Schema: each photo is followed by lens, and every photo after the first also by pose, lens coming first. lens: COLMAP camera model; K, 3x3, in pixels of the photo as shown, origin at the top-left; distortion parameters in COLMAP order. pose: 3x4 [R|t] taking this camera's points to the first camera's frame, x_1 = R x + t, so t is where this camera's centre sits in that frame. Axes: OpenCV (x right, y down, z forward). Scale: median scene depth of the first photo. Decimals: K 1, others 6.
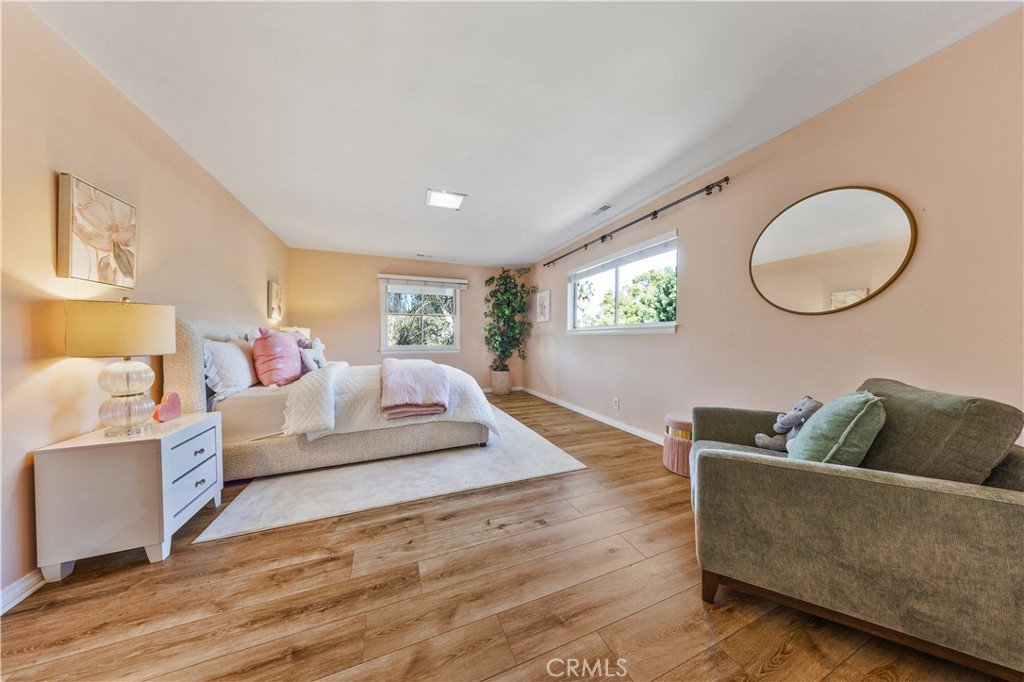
lens RADIAL K [[299.6, 0, 511.7], [0, 299.6, 340.1], [0, 0, 1]] dist [-0.003328, 0.000531]
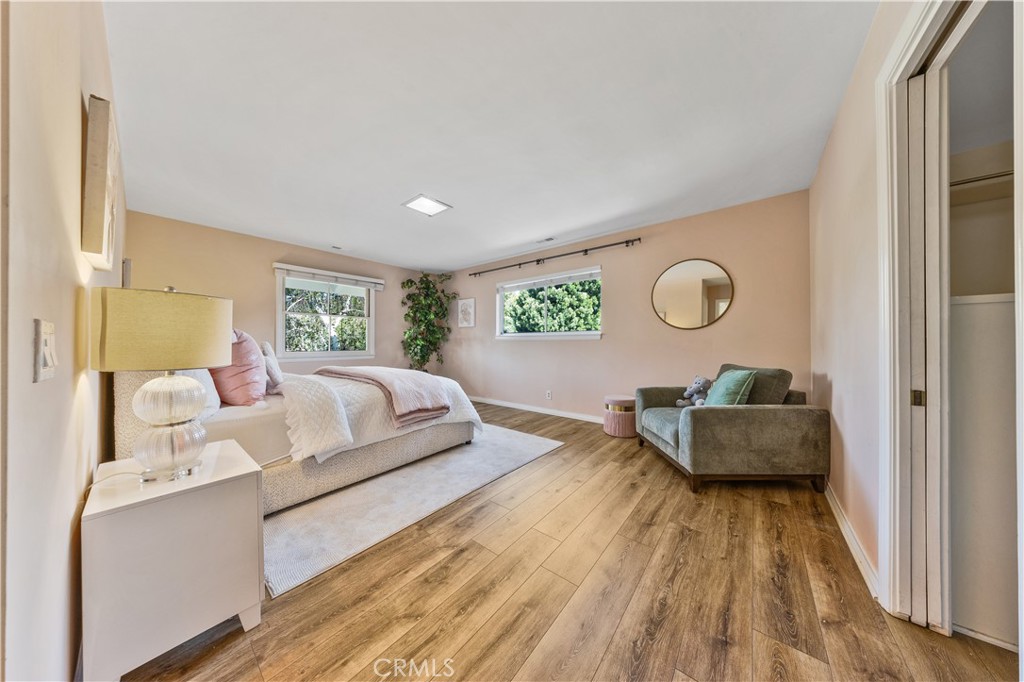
lens RADIAL K [[299.6, 0, 506.9], [0, 299.6, 341.0], [0, 0, 1]] dist [-0.003328, 0.000531]
pose [[0.876094, 0.002977, 0.482132, -0.572577], [0.001911, 0.999952, -0.009648, -0.002835], [-0.482137, 0.009374, 0.876046, -0.011447]]
